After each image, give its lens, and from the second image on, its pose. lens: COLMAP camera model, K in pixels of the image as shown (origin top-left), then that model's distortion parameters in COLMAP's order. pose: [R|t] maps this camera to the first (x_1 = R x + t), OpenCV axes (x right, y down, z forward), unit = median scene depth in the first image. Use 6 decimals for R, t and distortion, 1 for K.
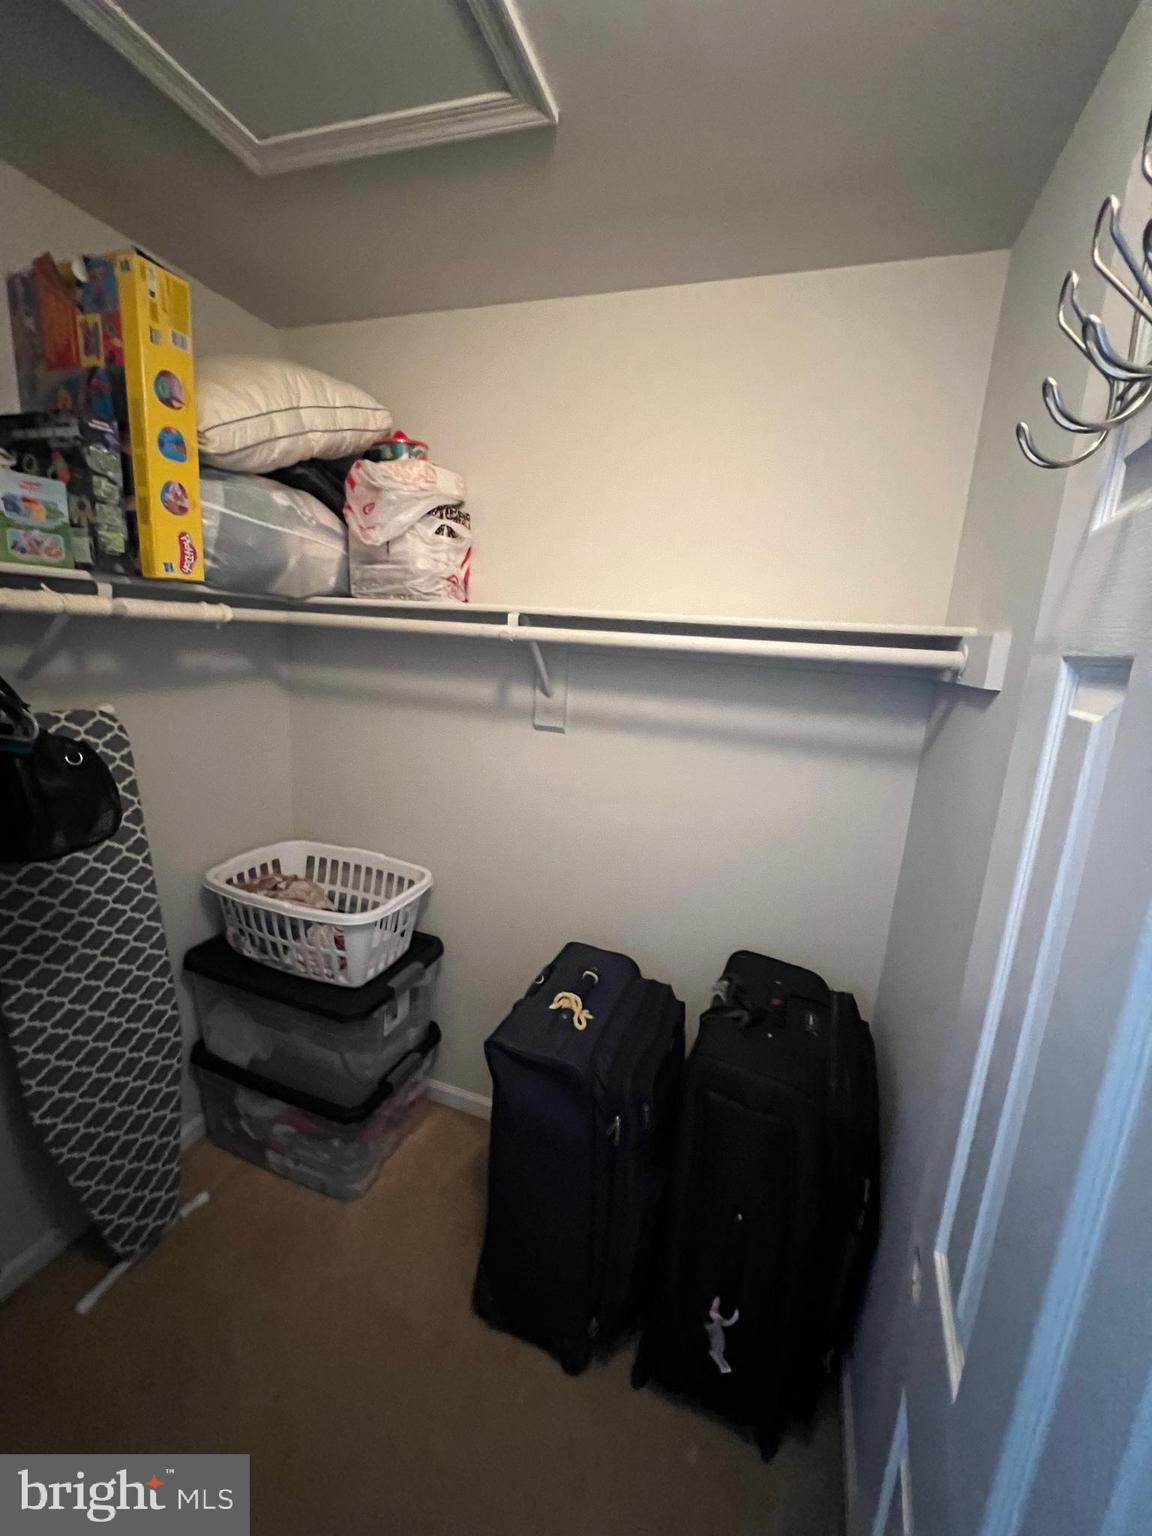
lens RADIAL K [[615.8, 0, 577.8], [0, 615.8, 766.5], [0, 0, 1]] dist [-0.002671, 0.001127]
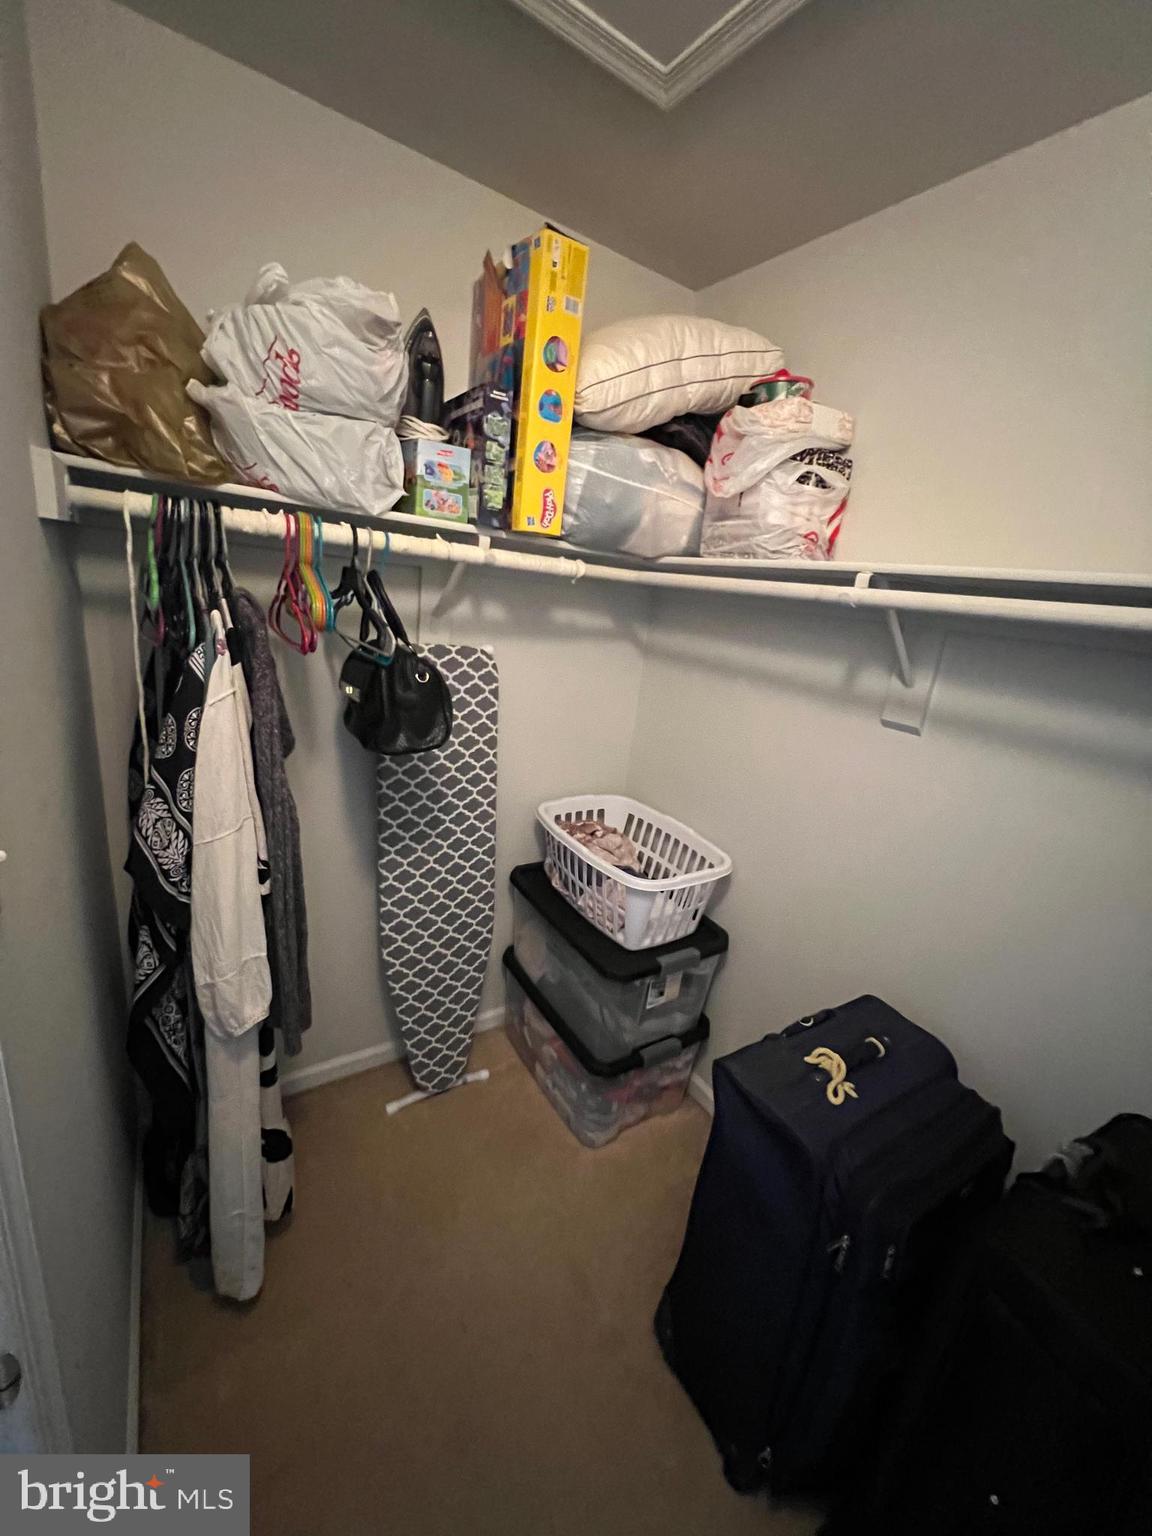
lens RADIAL K [[615.8, 0, 578.7], [0, 615.8, 765.4], [0, 0, 1]] dist [-0.002671, 0.001127]
pose [[0.795187, 0.195000, -0.574154, 0.102576], [-0.187510, 0.979547, 0.072988, 0.007807], [0.576643, 0.049620, 0.815488, 0.137298]]
